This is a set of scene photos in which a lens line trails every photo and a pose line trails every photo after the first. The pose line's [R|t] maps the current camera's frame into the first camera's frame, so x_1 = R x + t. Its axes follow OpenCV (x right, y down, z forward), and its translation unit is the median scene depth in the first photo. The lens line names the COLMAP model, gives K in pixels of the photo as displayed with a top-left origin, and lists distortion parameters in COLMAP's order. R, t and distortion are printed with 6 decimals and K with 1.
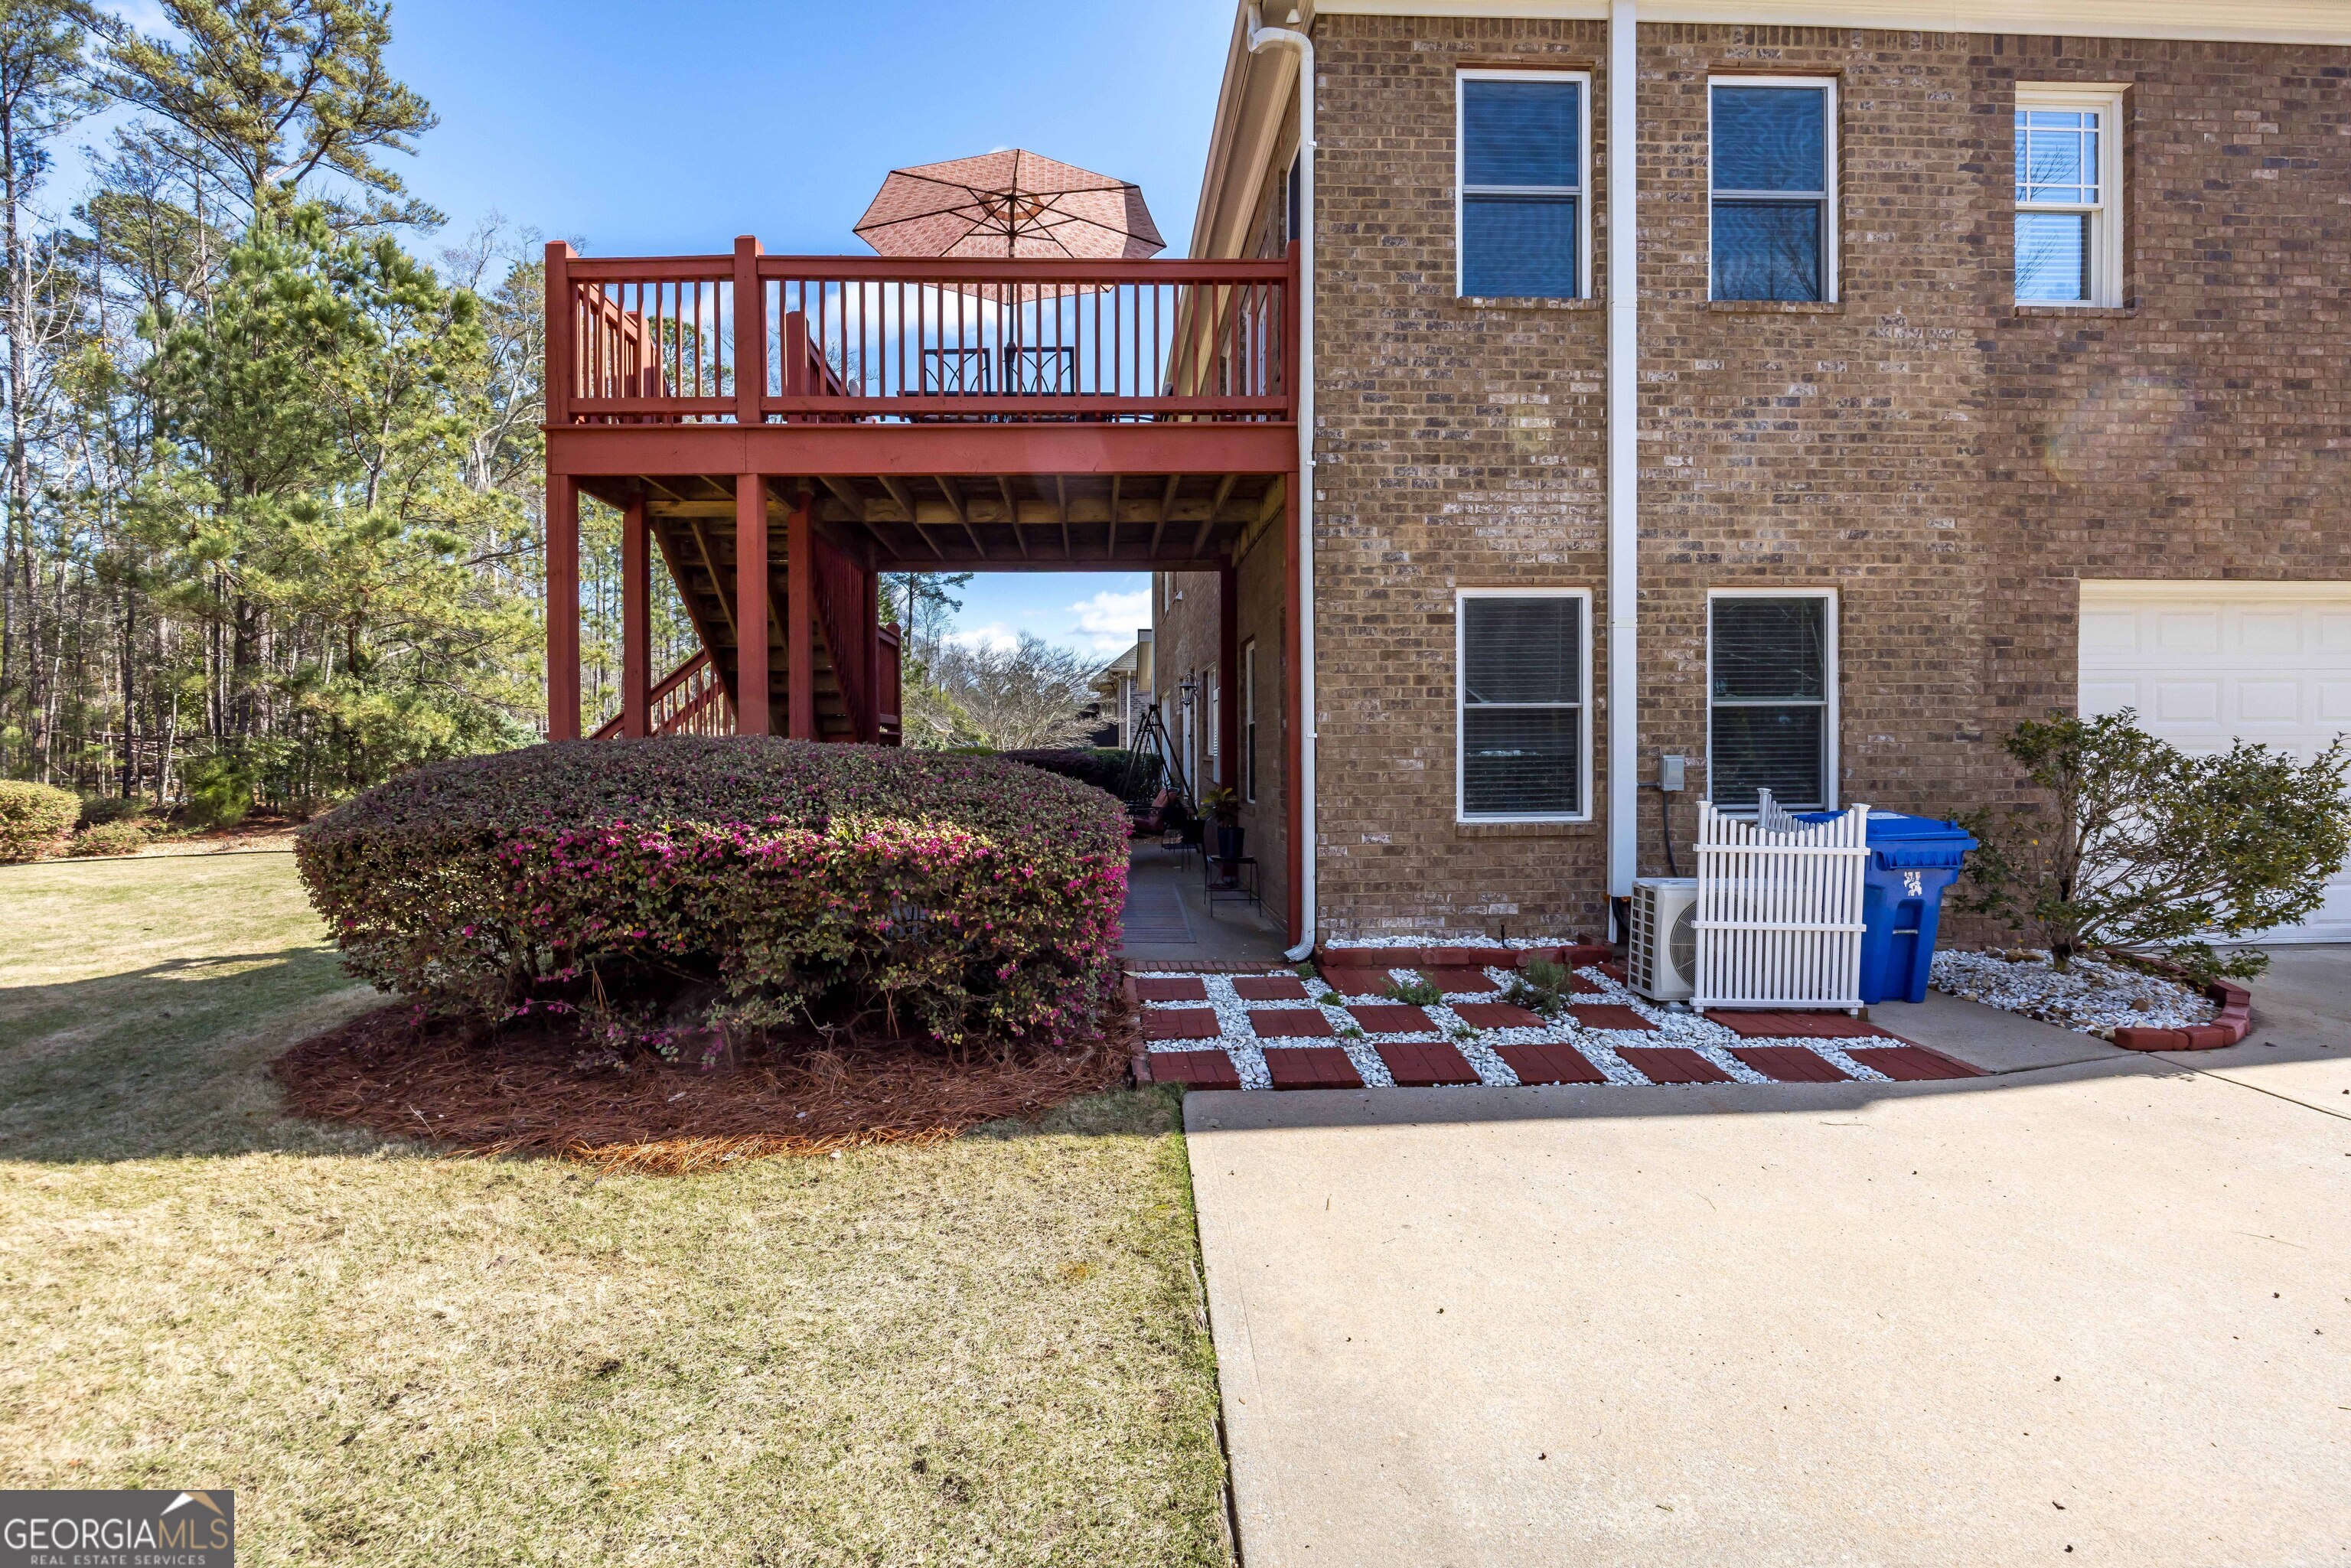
lens RADIAL K [[1022.4, 0, 1175.7], [0, 1022.4, 767.2], [0, 0, 1]] dist [-0.013631, 0.000527]
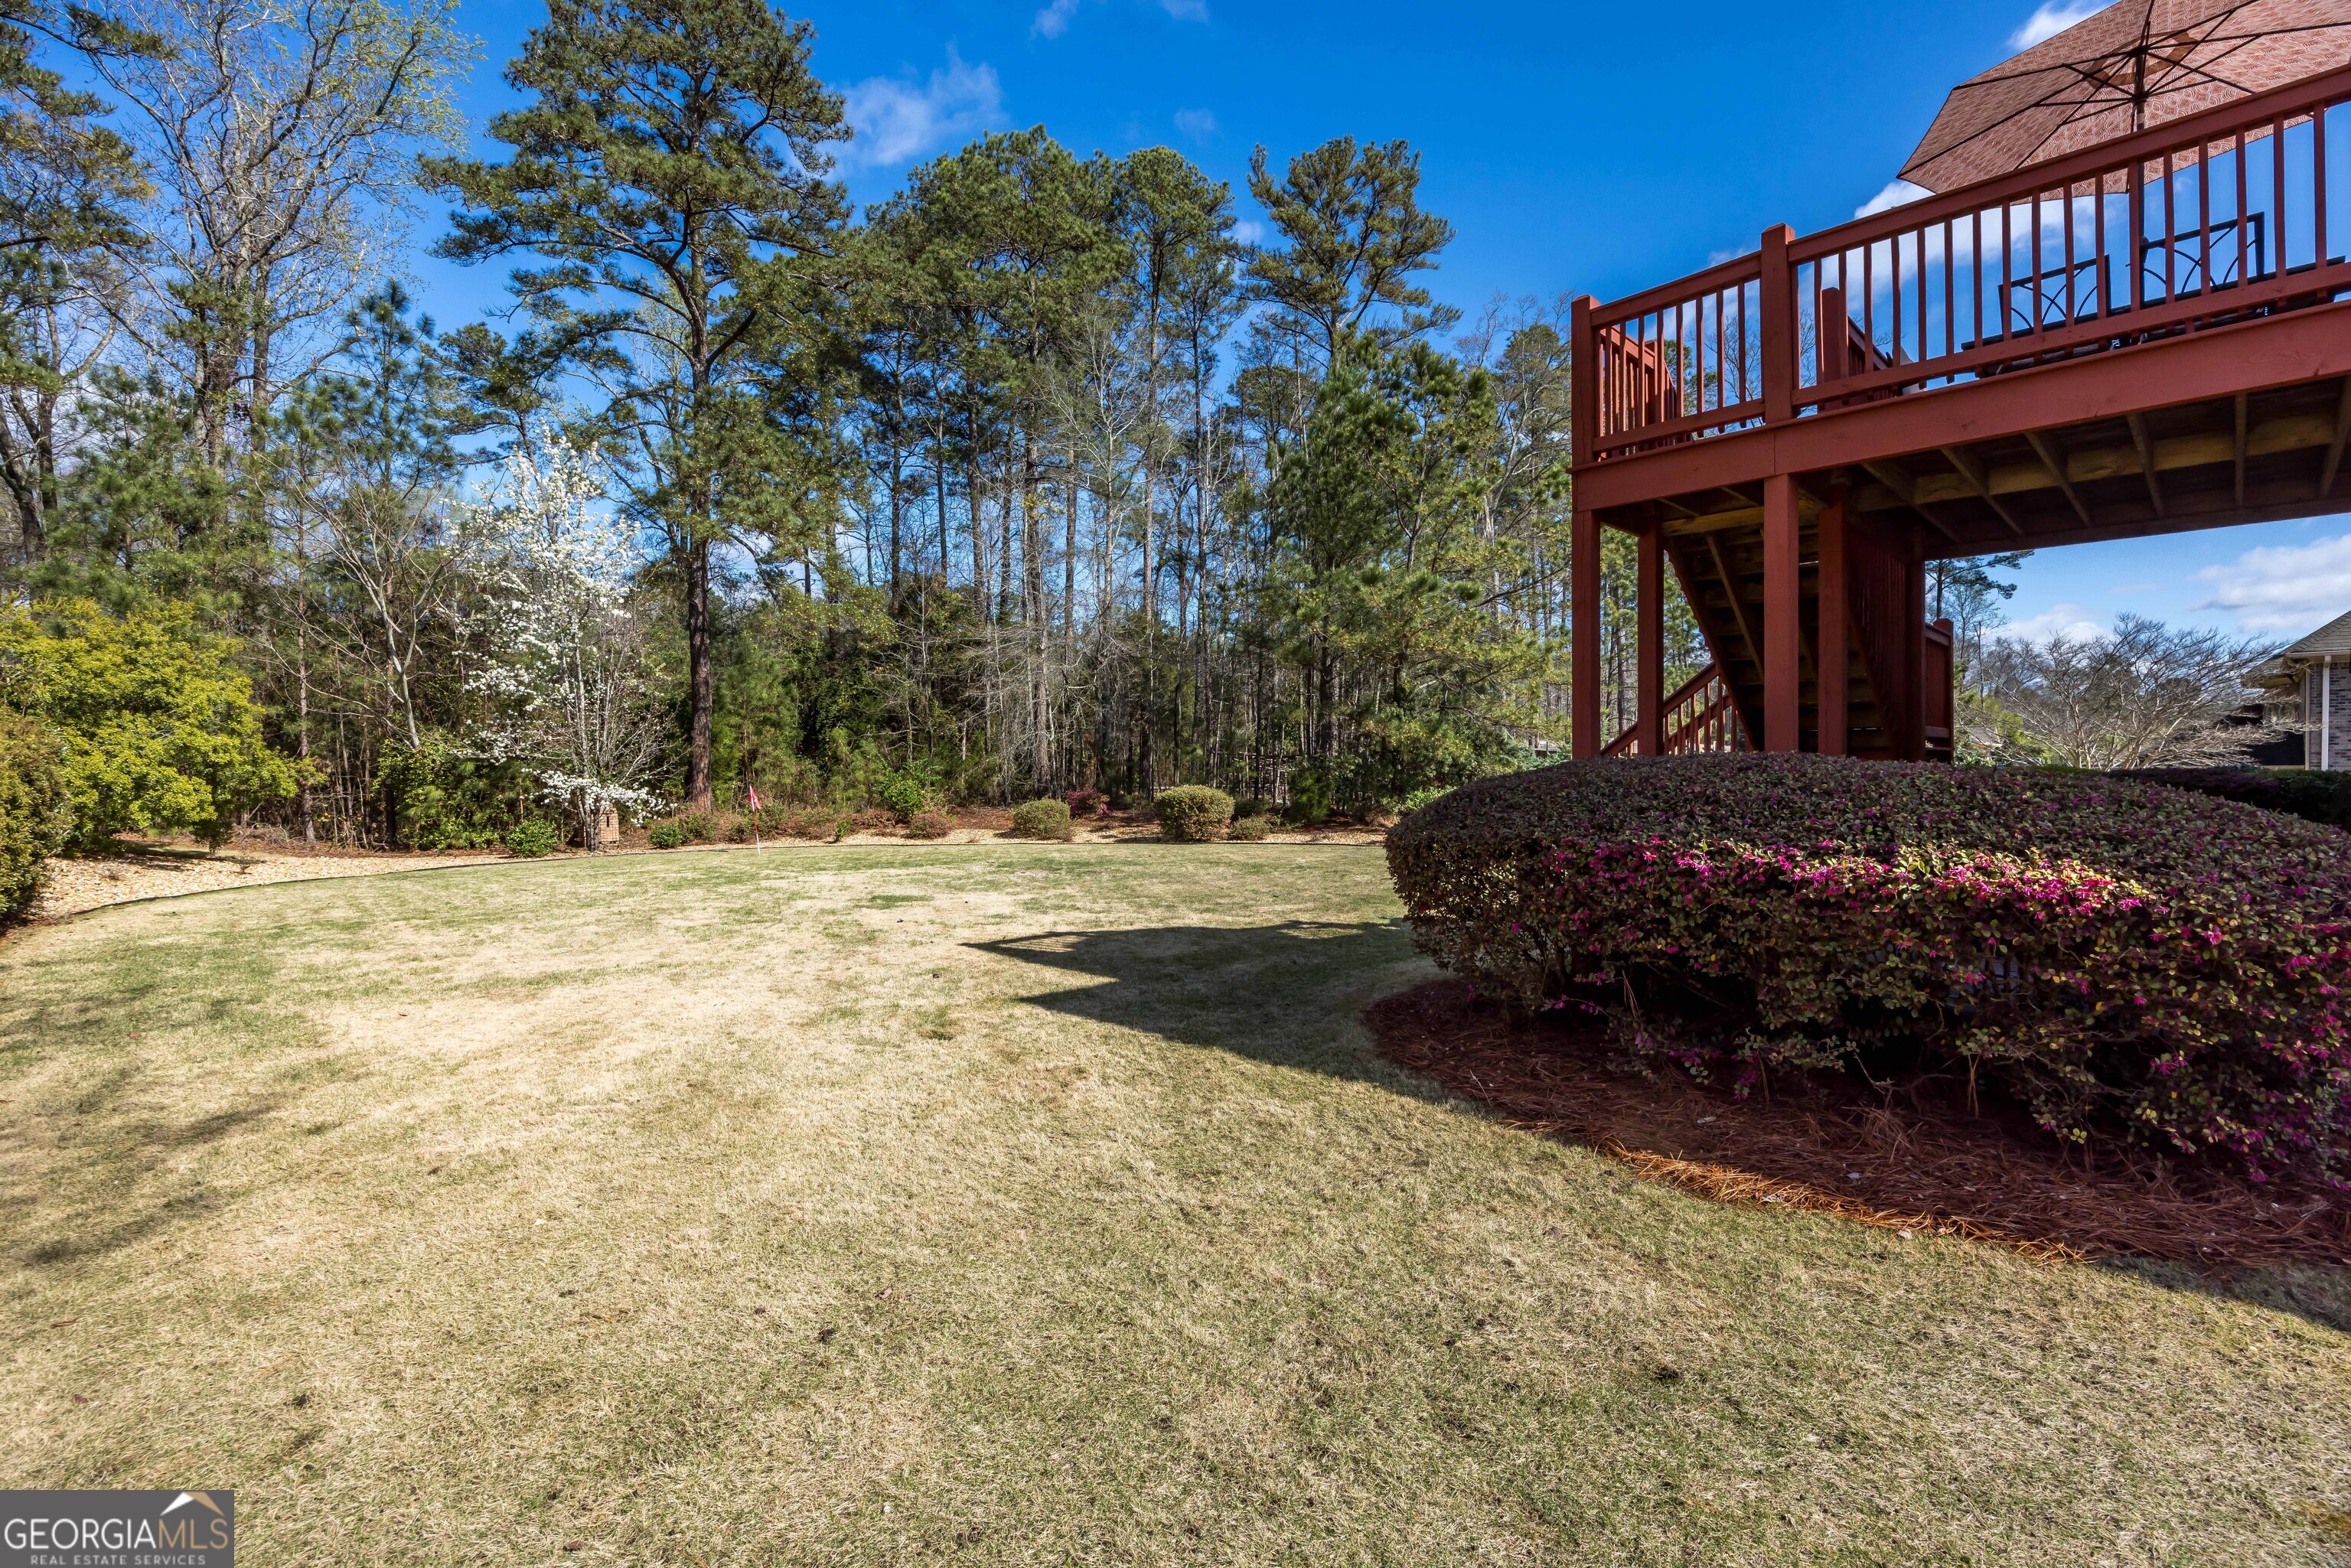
lens RADIAL K [[1022.4, 0, 1175.7], [0, 1022.4, 767.2], [0, 0, 1]] dist [-0.013631, 0.000527]
pose [[0.671090, 0.005190, -0.741357, -0.093698], [-0.016683, 0.999828, -0.008102, -0.000842], [0.741188, 0.017806, 0.671061, -0.040901]]
